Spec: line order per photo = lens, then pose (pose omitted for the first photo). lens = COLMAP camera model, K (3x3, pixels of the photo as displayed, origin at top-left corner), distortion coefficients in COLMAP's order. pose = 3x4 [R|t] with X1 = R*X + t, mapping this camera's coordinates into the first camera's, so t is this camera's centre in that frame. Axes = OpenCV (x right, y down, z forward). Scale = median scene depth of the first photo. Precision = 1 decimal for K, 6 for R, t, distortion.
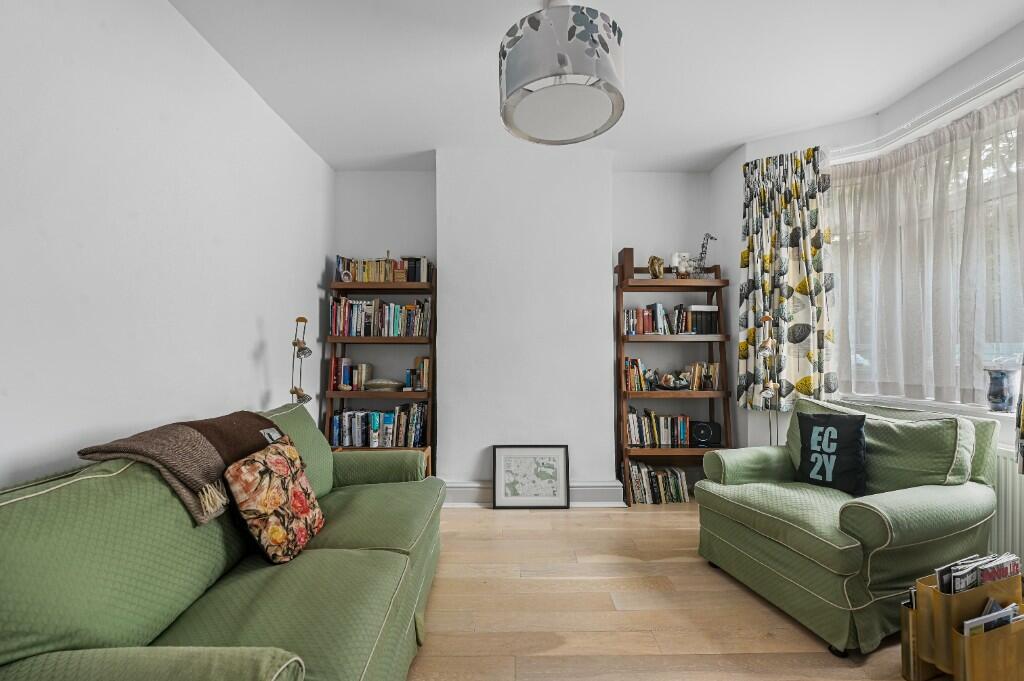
lens RADIAL K [[415.5, 0, 516.4], [0, 415.5, 338.9], [0, 0, 1]] dist [-0.003412, -0.000014]
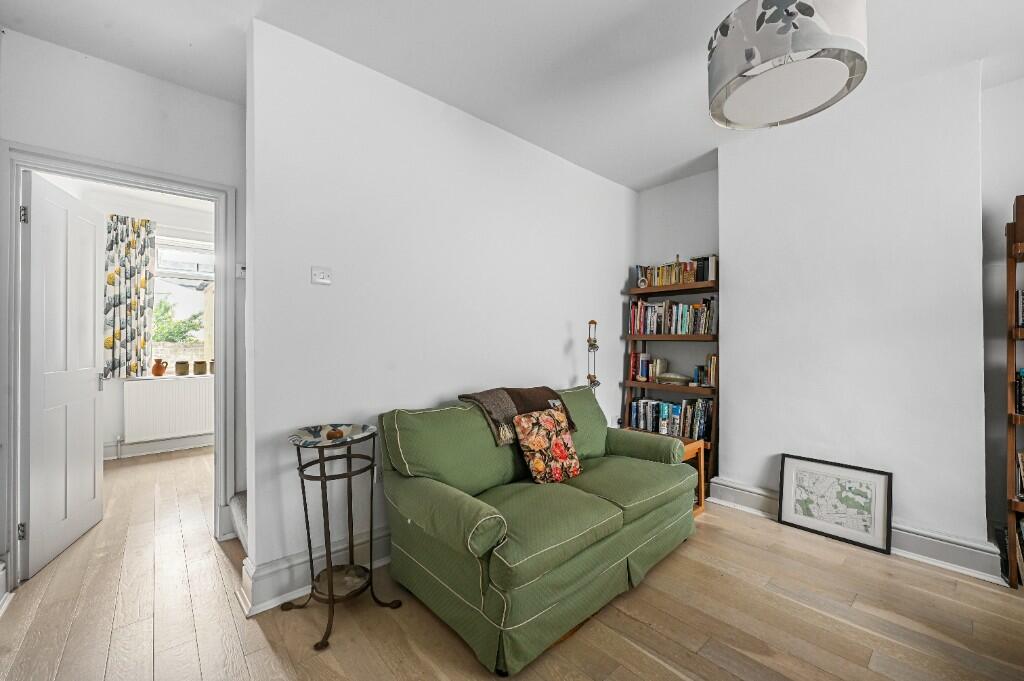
lens RADIAL K [[415.7, 0, 507.1], [0, 415.7, 338.6], [0, 0, 1]] dist [-0.004638, 0.000022]
pose [[0.647664, -0.000172, -0.761926, 0.252582], [0.006959, 0.999960, 0.005690, -0.004226], [0.761894, -0.008987, 0.647639, -0.041680]]
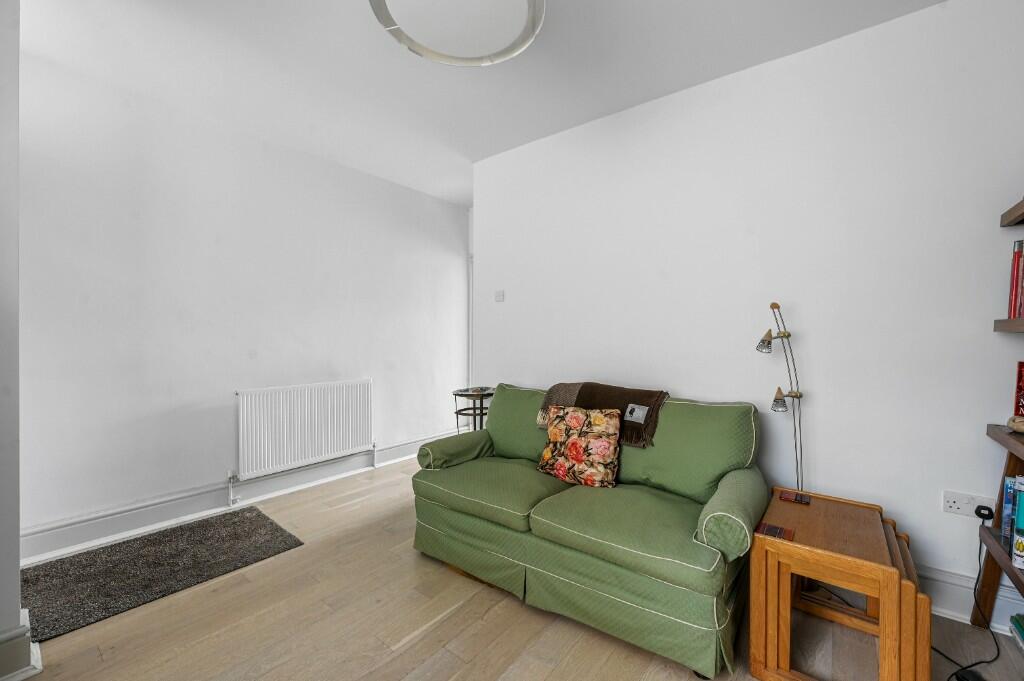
lens RADIAL K [[415.5, 0, 516.4], [0, 415.5, 338.9], [0, 0, 1]] dist [-0.003412, -0.000014]
pose [[-0.613565, 0.004216, -0.789633, 0.367581], [0.008798, 0.999960, -0.001498, 0.012559], [0.789595, -0.007866, -0.613578, 0.916182]]
